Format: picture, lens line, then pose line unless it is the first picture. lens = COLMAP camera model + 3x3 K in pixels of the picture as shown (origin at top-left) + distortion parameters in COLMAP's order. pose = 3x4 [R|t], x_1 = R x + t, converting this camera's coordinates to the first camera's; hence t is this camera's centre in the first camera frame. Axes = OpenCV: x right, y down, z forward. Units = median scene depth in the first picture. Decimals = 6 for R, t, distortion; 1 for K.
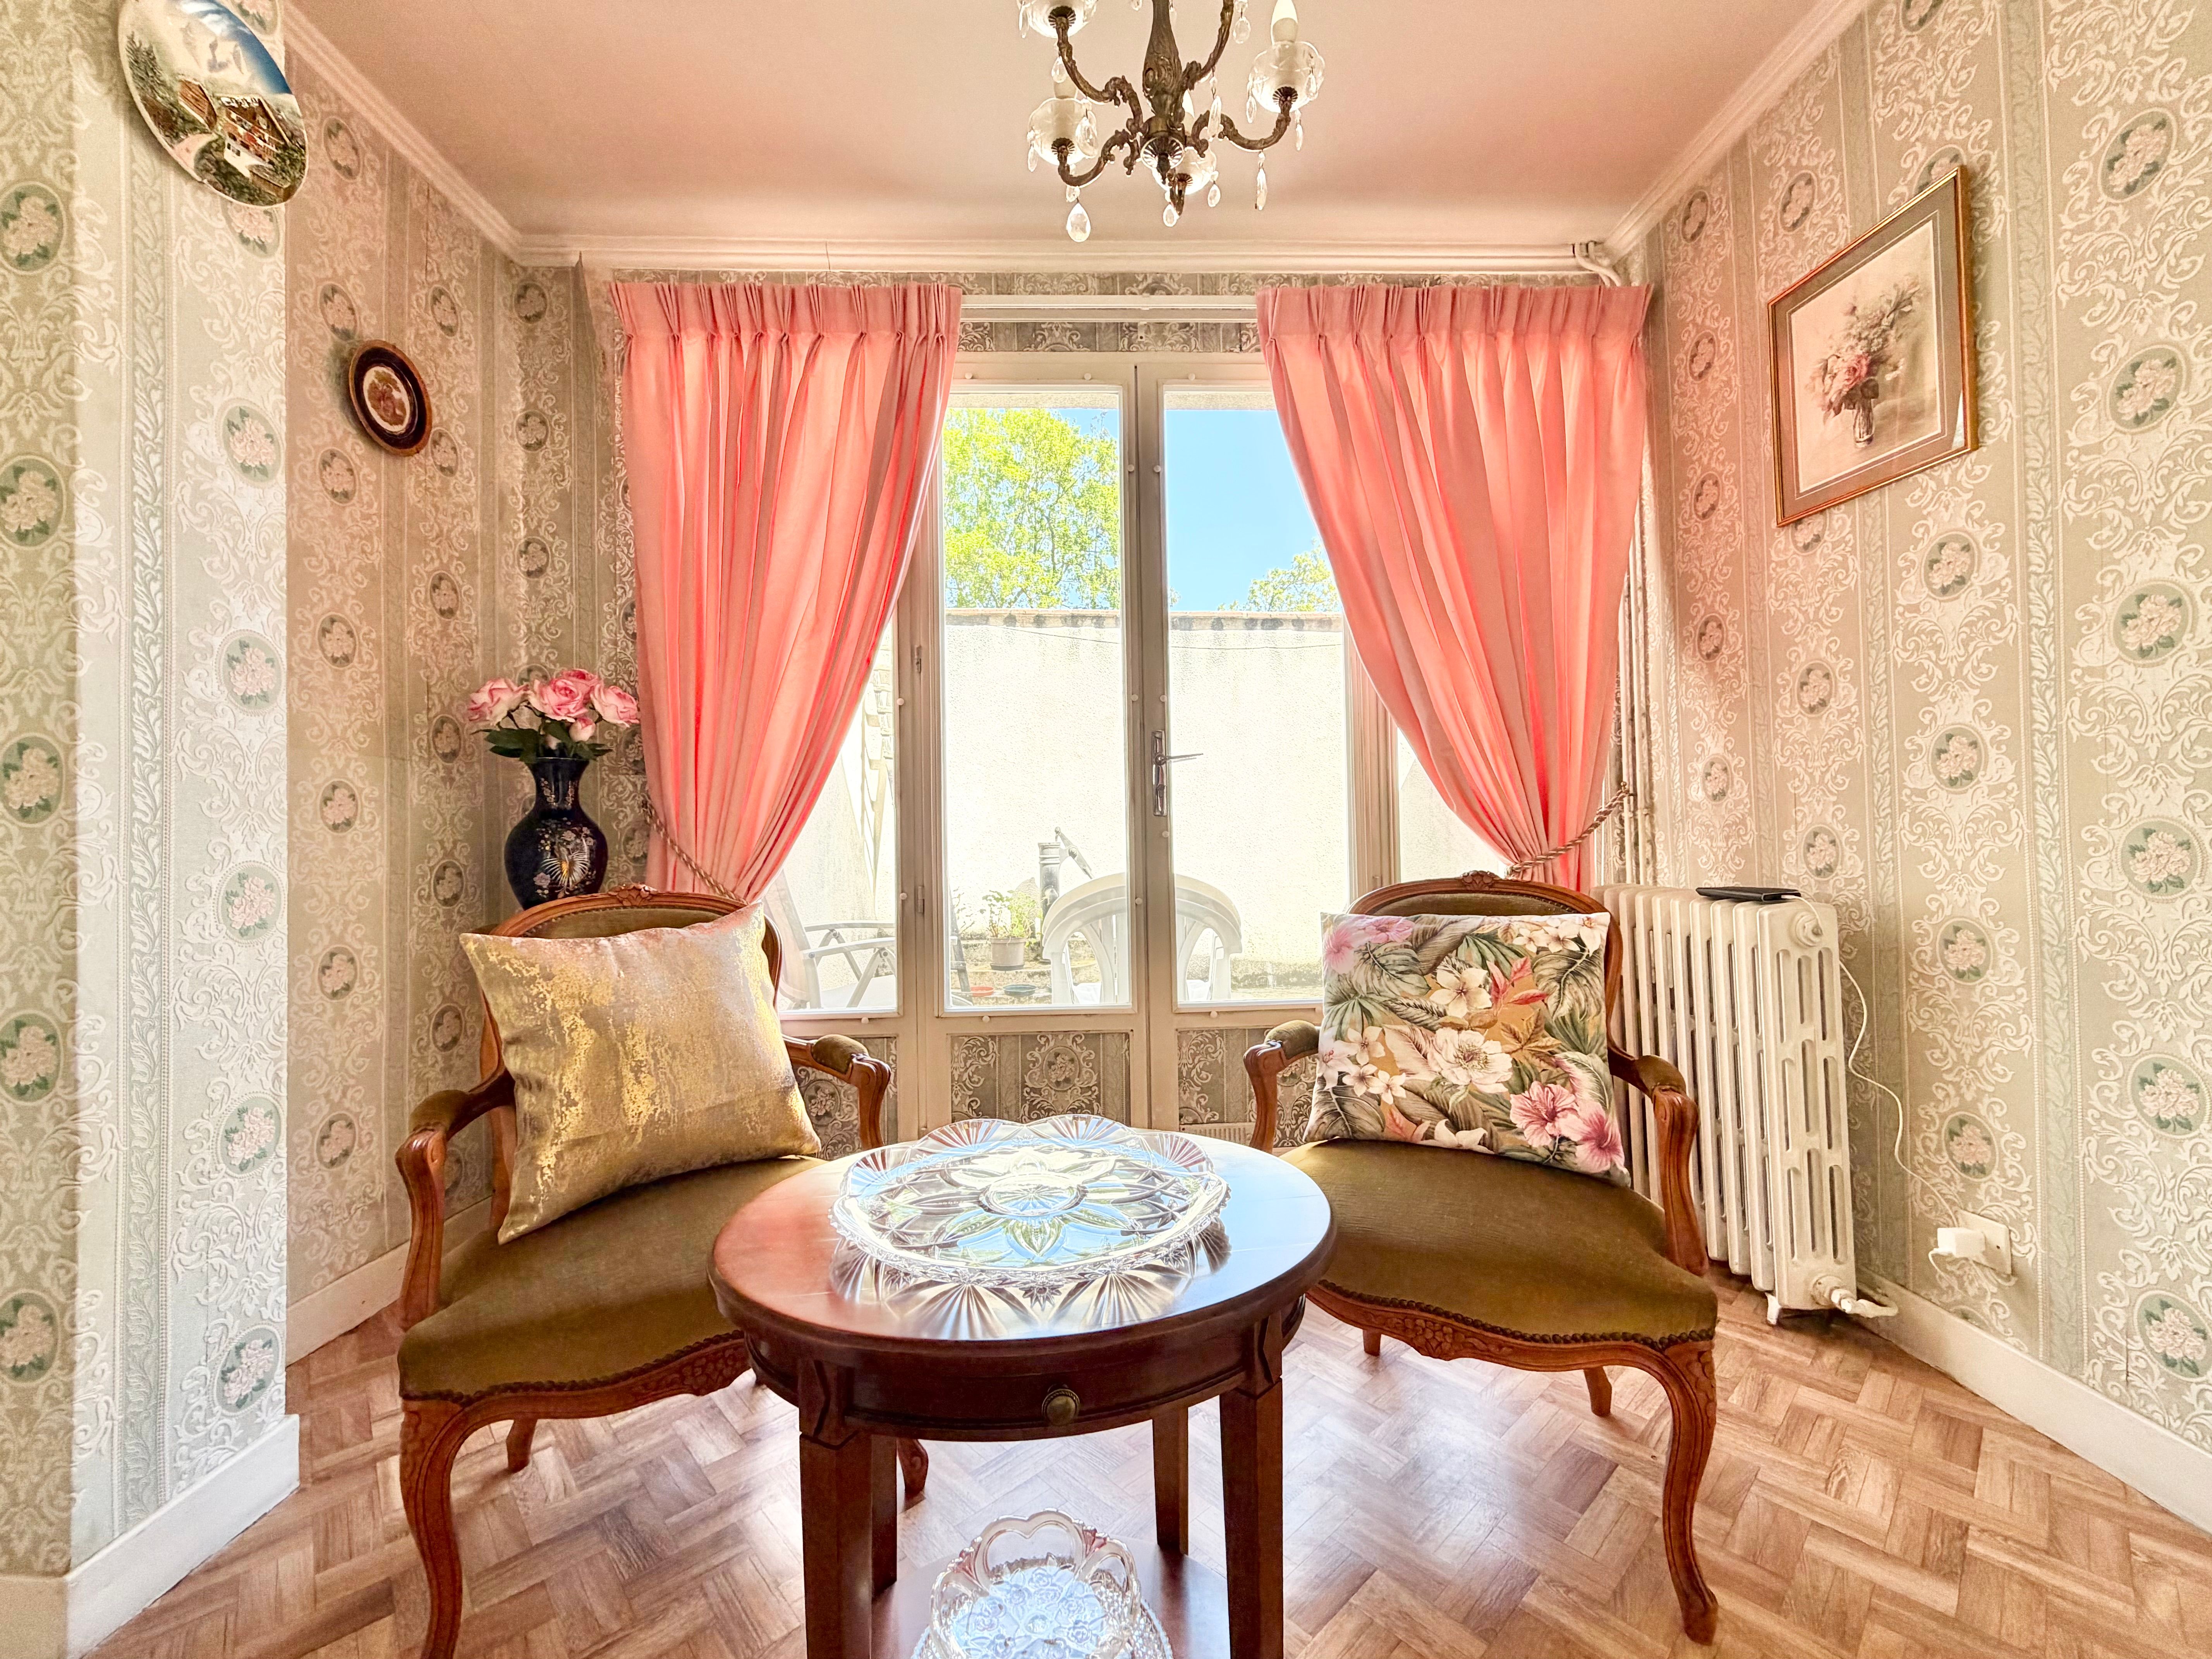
lens RADIAL K [[885.4, 0, 1098.4], [0, 885.4, 827.0], [0, 0, 1]] dist [0.002820, -0.000188]
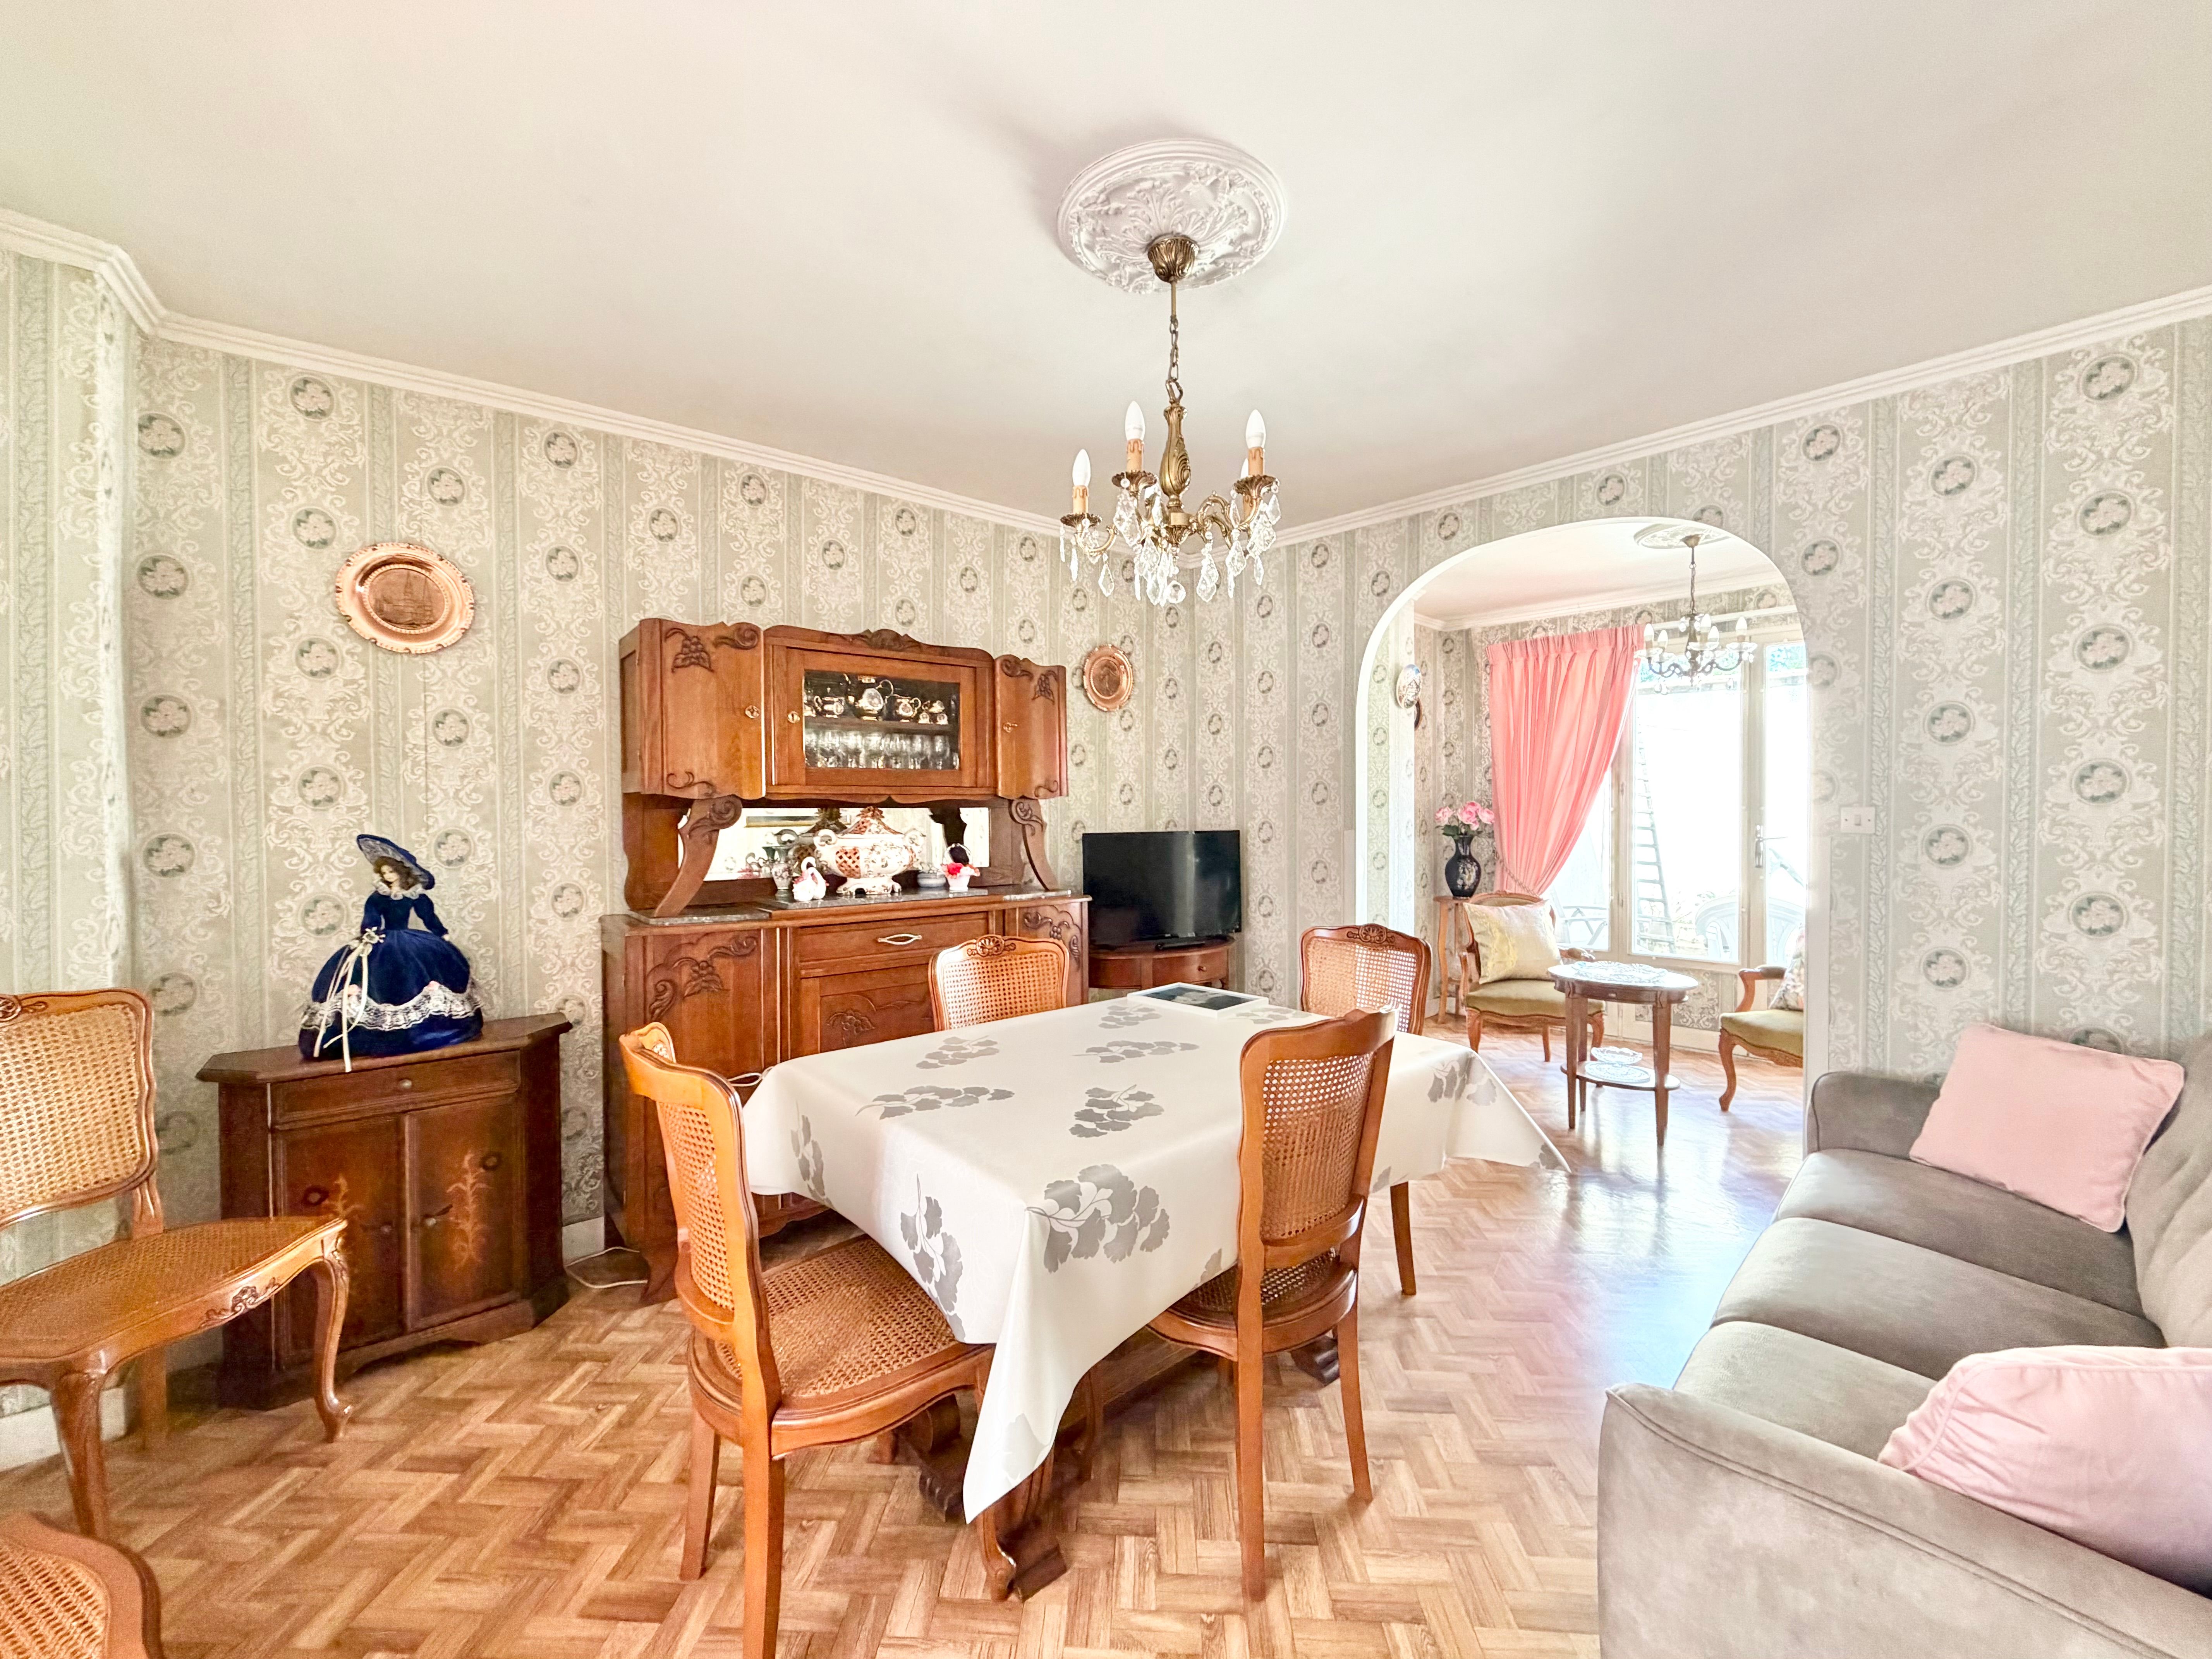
lens RADIAL K [[885.4, 0, 1098.4], [0, 885.4, 827.0], [0, 0, 1]] dist [0.002820, -0.000188]
pose [[0.696822, 0.023431, -0.716861, 0.685866], [0.007162, 0.999189, 0.039621, -0.282916], [0.717208, -0.032743, 0.696089, -2.126076]]
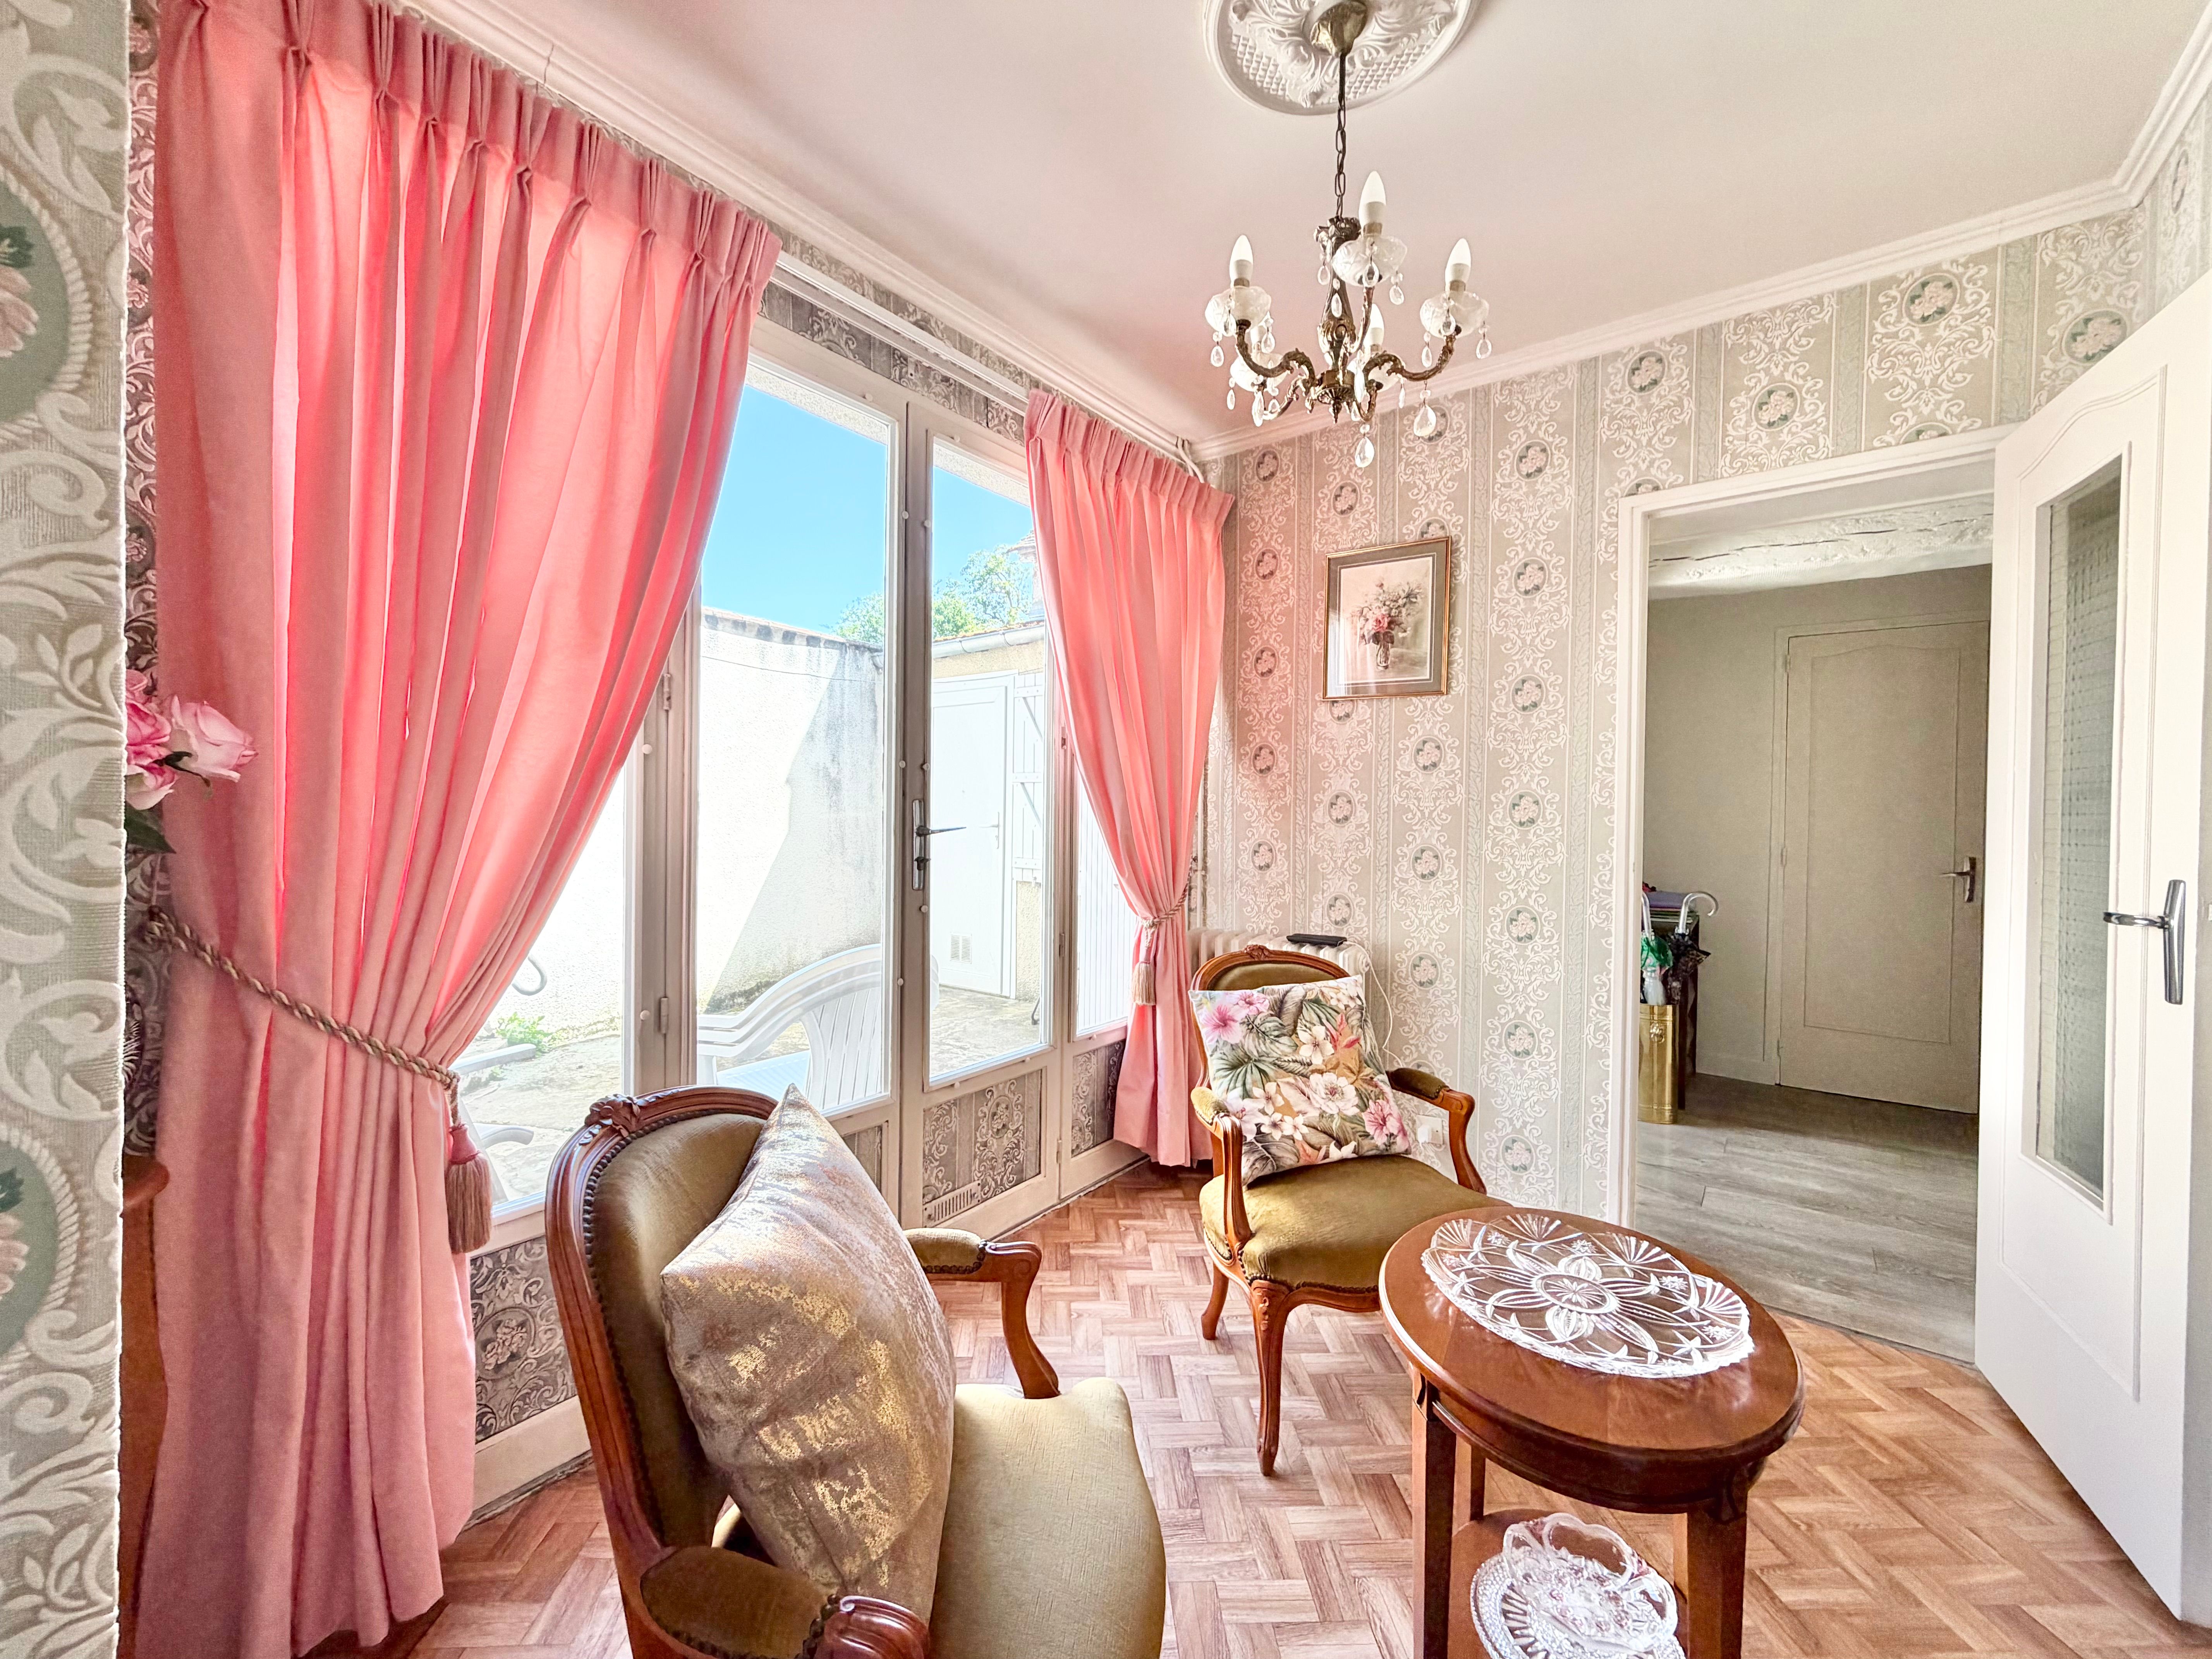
lens RADIAL K [[885.4, 0, 1098.4], [0, 885.4, 827.0], [0, 0, 1]] dist [0.002820, -0.000188]
pose [[0.638087, 0.012847, 0.769857, -0.808108], [-0.034226, 0.999346, 0.011692, -0.145734], [-0.769204, -0.033809, 0.638109, 0.366436]]
